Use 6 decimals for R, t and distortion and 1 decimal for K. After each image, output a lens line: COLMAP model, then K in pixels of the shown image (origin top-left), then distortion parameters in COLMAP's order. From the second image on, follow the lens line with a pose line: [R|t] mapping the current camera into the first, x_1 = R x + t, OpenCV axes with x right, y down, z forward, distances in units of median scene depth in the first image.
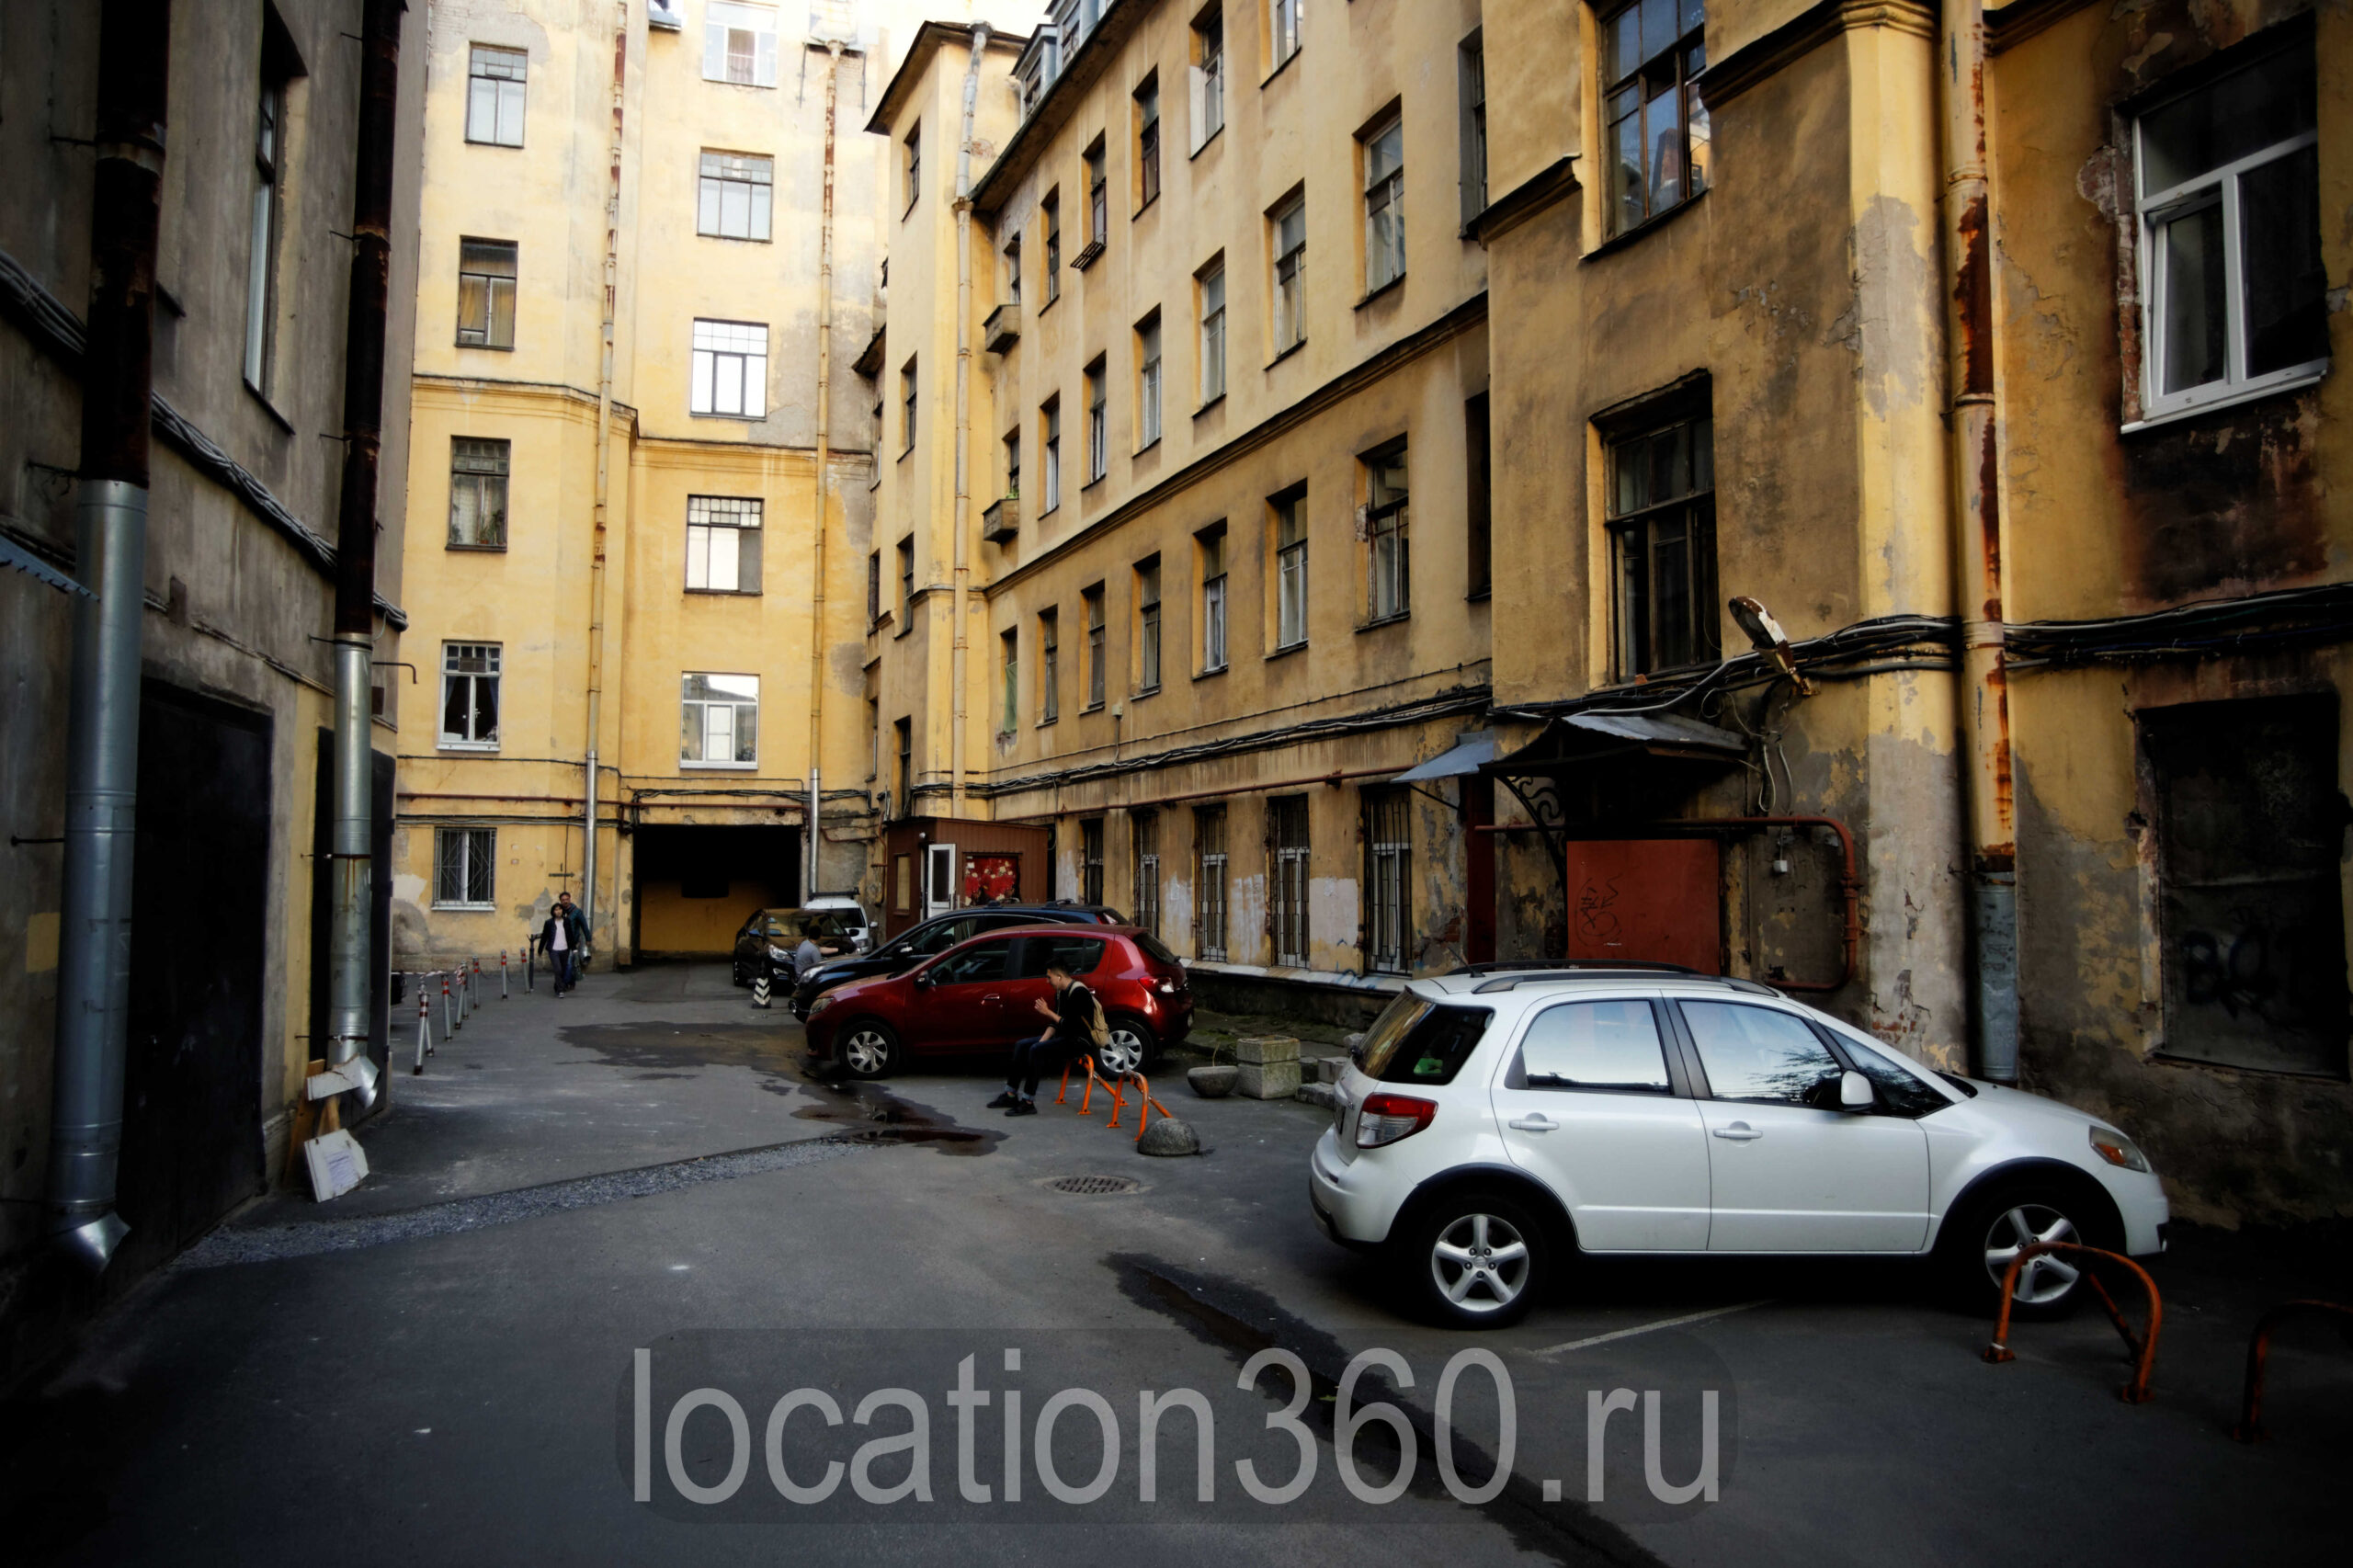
lens RADIAL K [[1549.7, 0, 1147.5], [0, 1549.7, 766.0], [0, 0, 1]] dist [-0.068397, 0.023810]
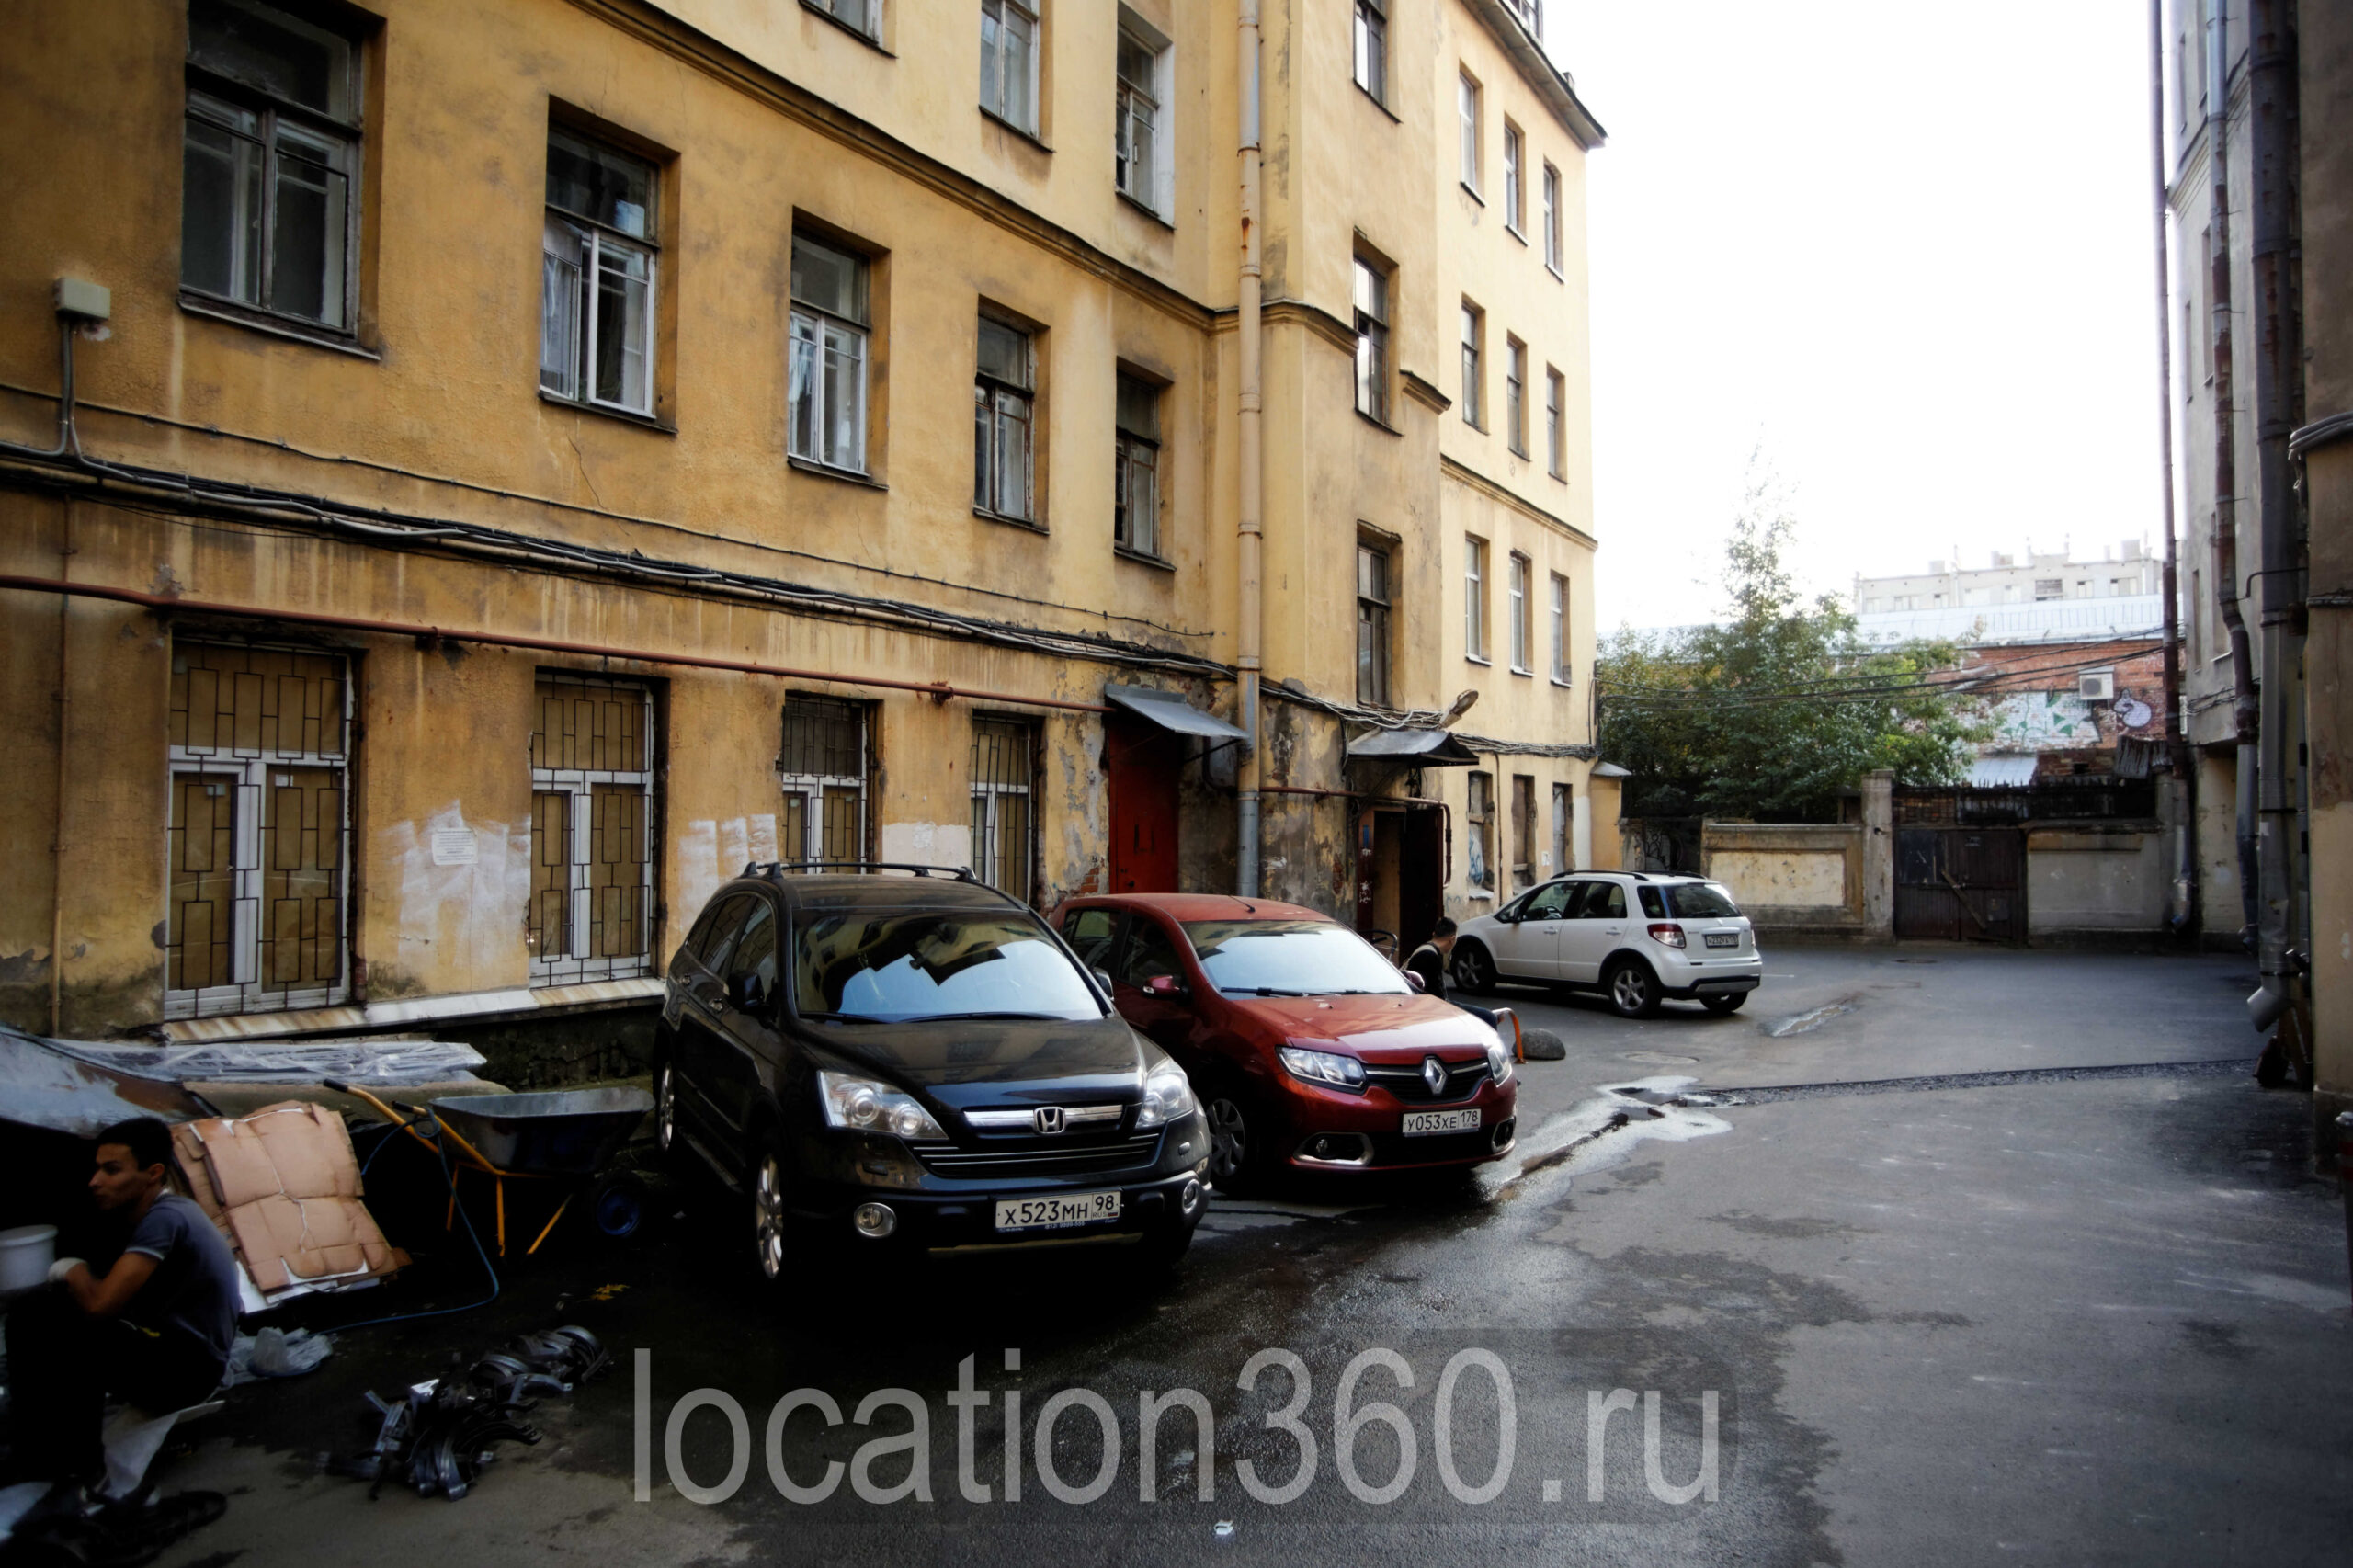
lens RADIAL K [[1549.7, 0, 1164.3], [0, 1549.7, 776.5], [0, 0, 1]] dist [-0.068397, 0.023810]
pose [[-0.568001, 0.027230, 0.822577, -0.262954], [-0.068232, 0.994454, -0.080034, 0.048000], [-0.820195, -0.101585, -0.562993, 0.627983]]
